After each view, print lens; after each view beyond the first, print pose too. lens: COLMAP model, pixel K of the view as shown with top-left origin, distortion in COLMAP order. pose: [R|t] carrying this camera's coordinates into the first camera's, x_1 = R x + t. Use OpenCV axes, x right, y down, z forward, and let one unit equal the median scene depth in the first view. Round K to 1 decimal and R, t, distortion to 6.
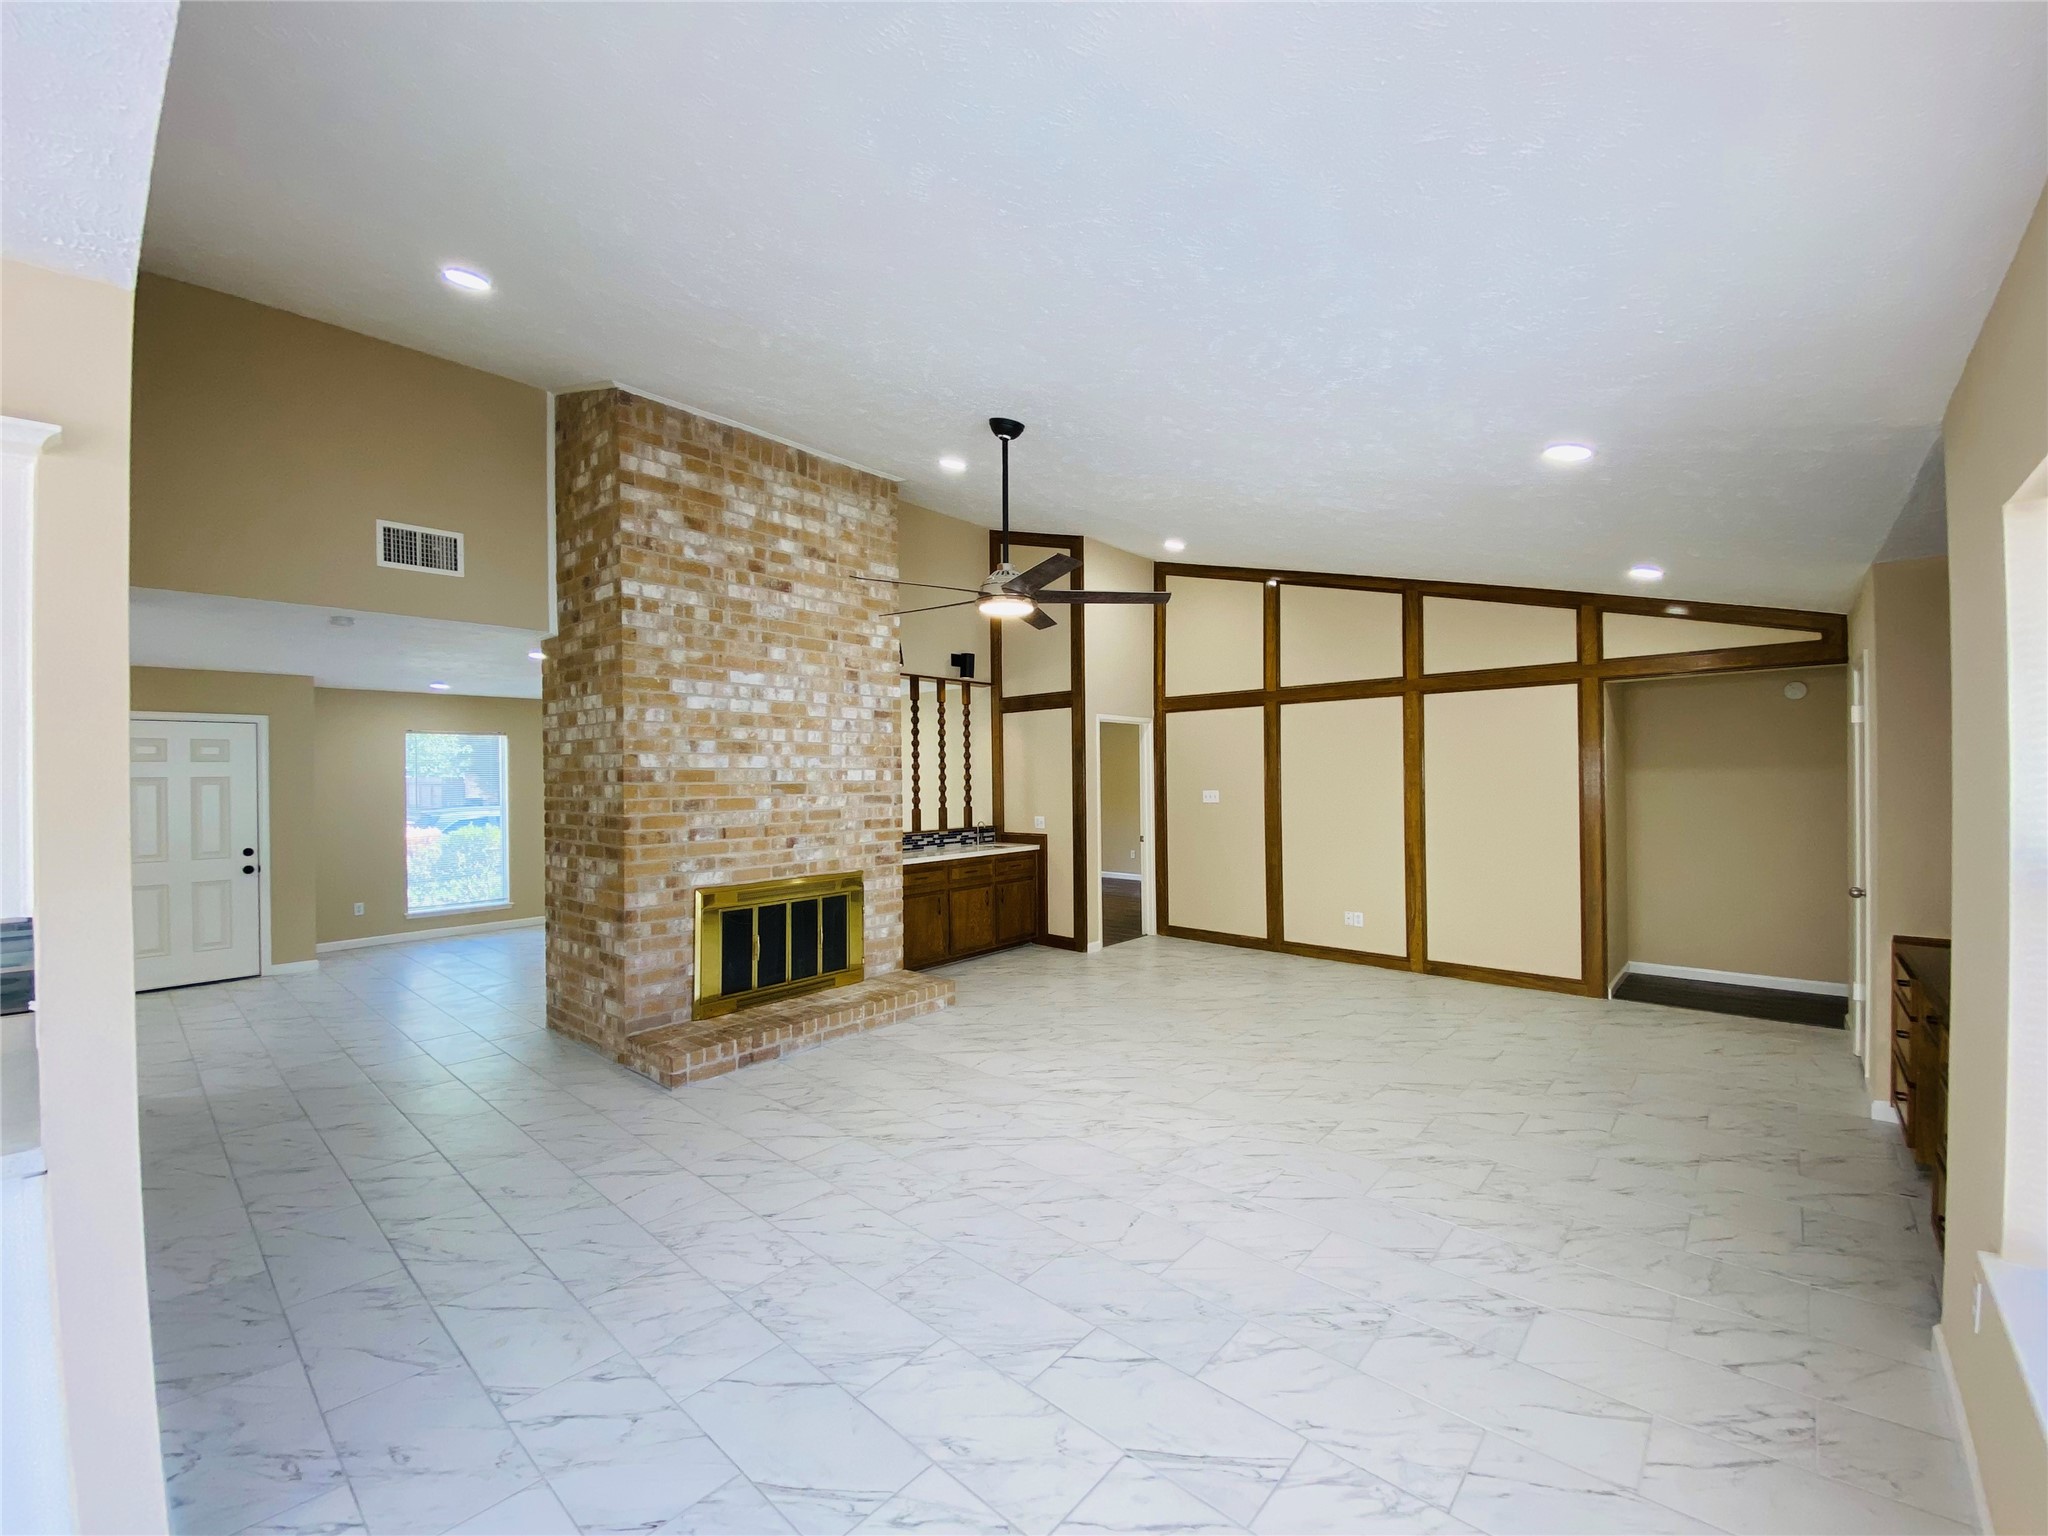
lens RADIAL K [[828.2, 0, 1033.9], [0, 828.2, 775.8], [0, 0, 1]] dist [0.021866, -0.021849]
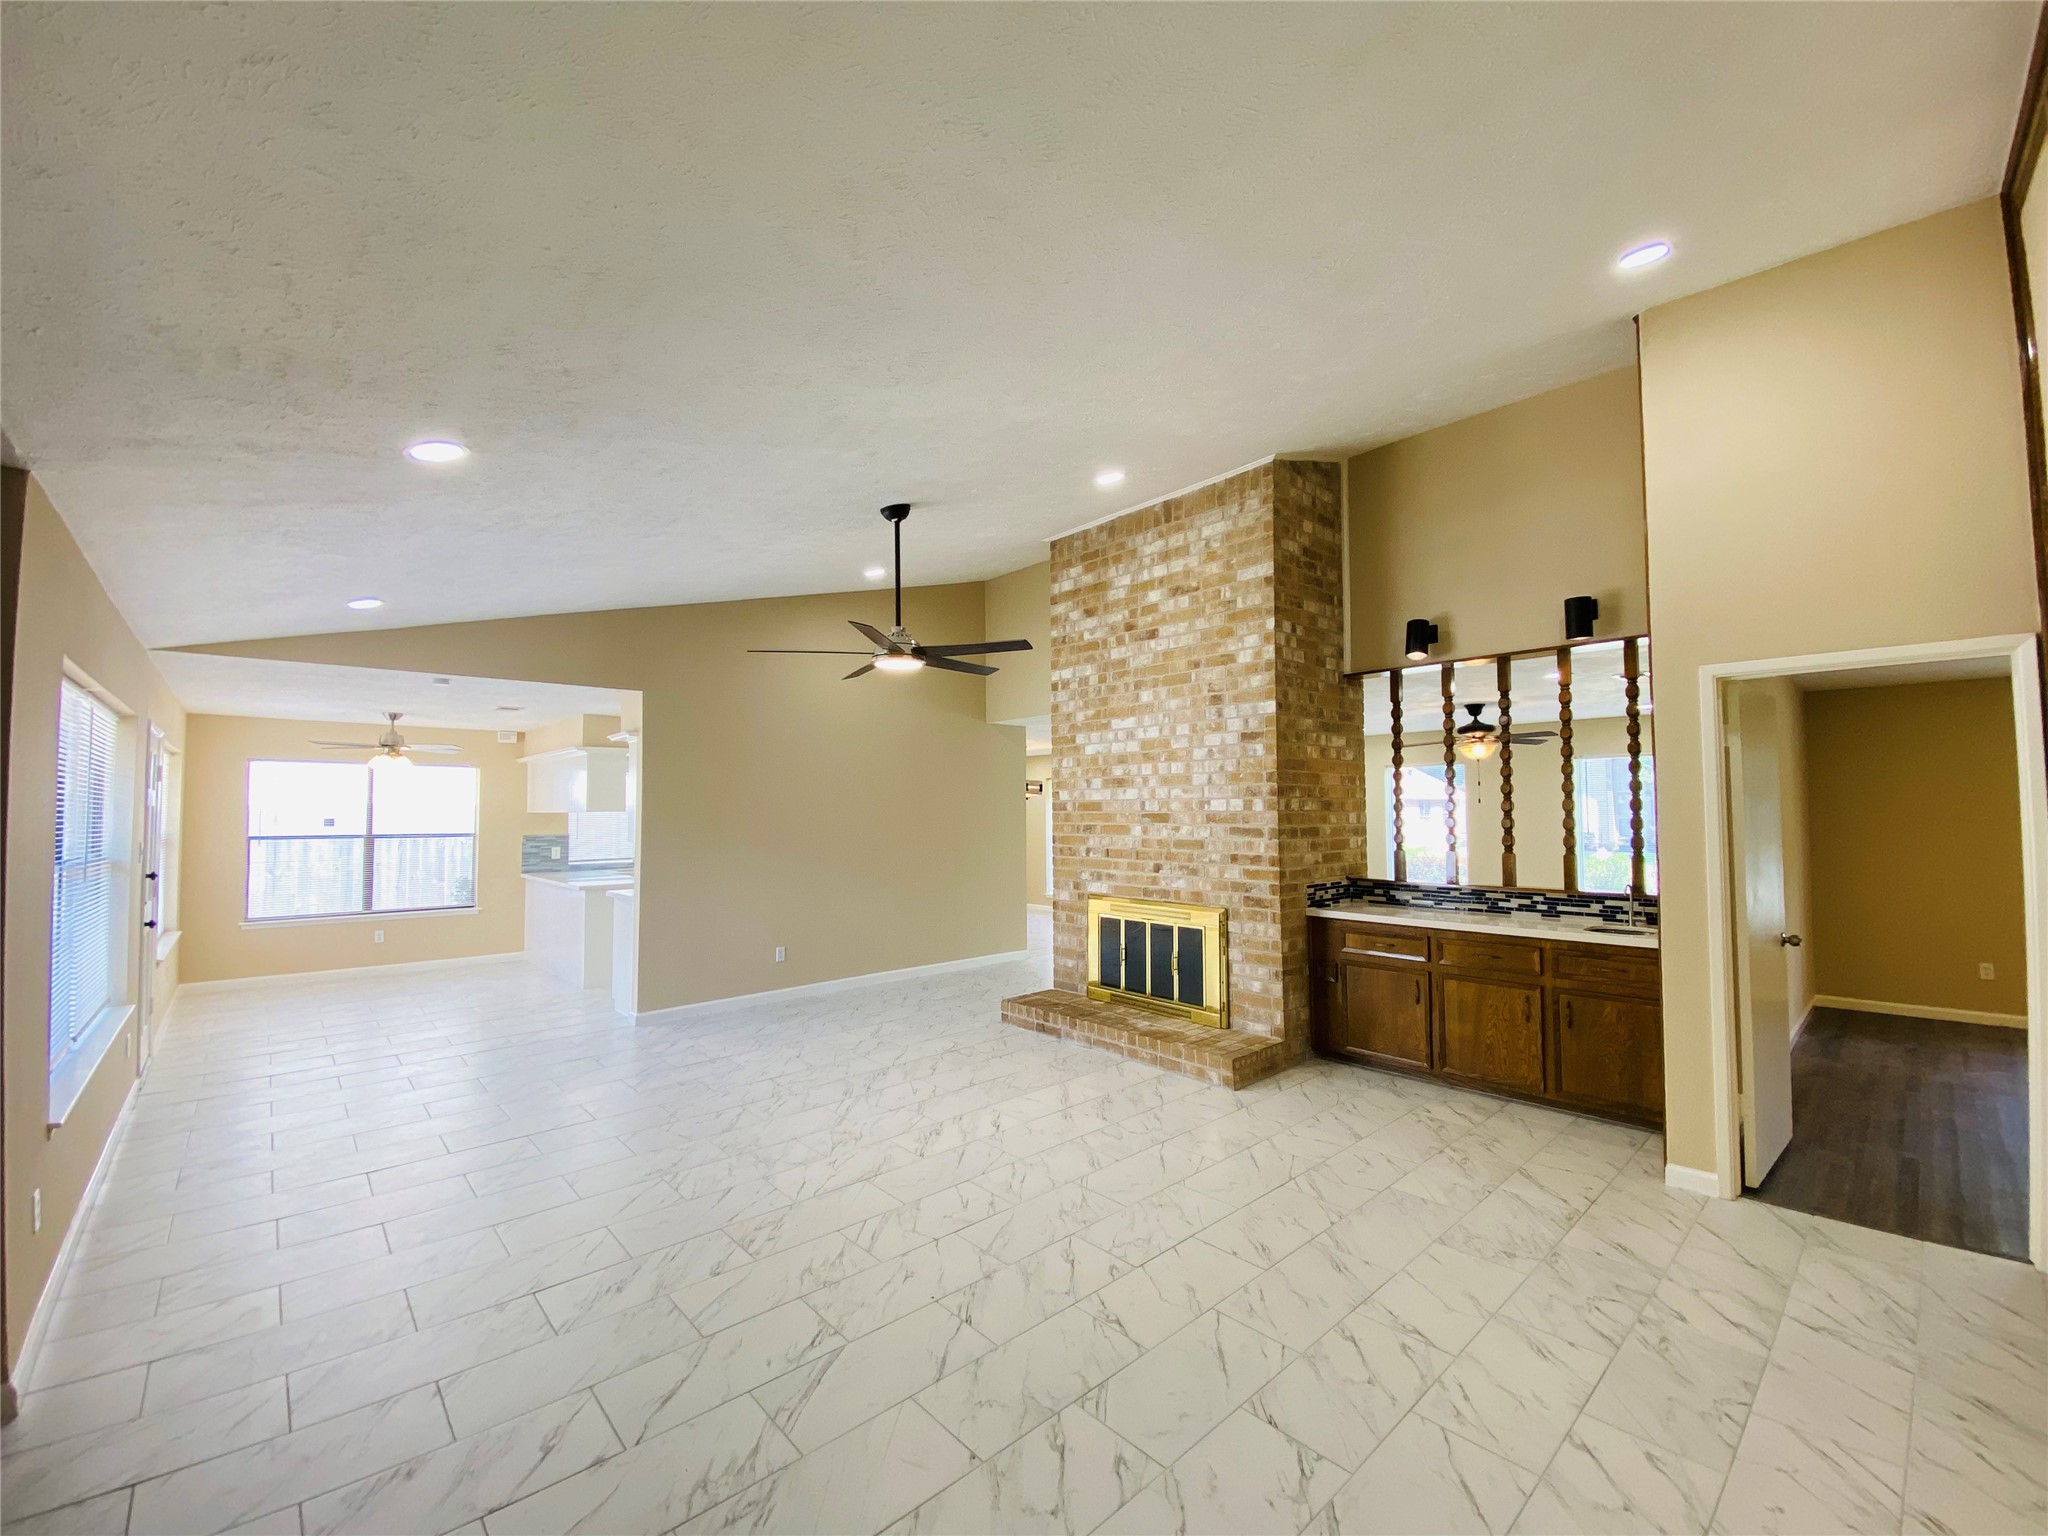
lens RADIAL K [[829.0, 0, 1032.7], [0, 829.0, 774.8], [0, 0, 1]] dist [0.045907, -0.036108]
pose [[-0.126588, -0.035739, -0.991311, 0.806544], [0.007804, 0.999284, -0.037023, -0.001738], [0.991925, -0.012423, -0.126218, 0.982633]]
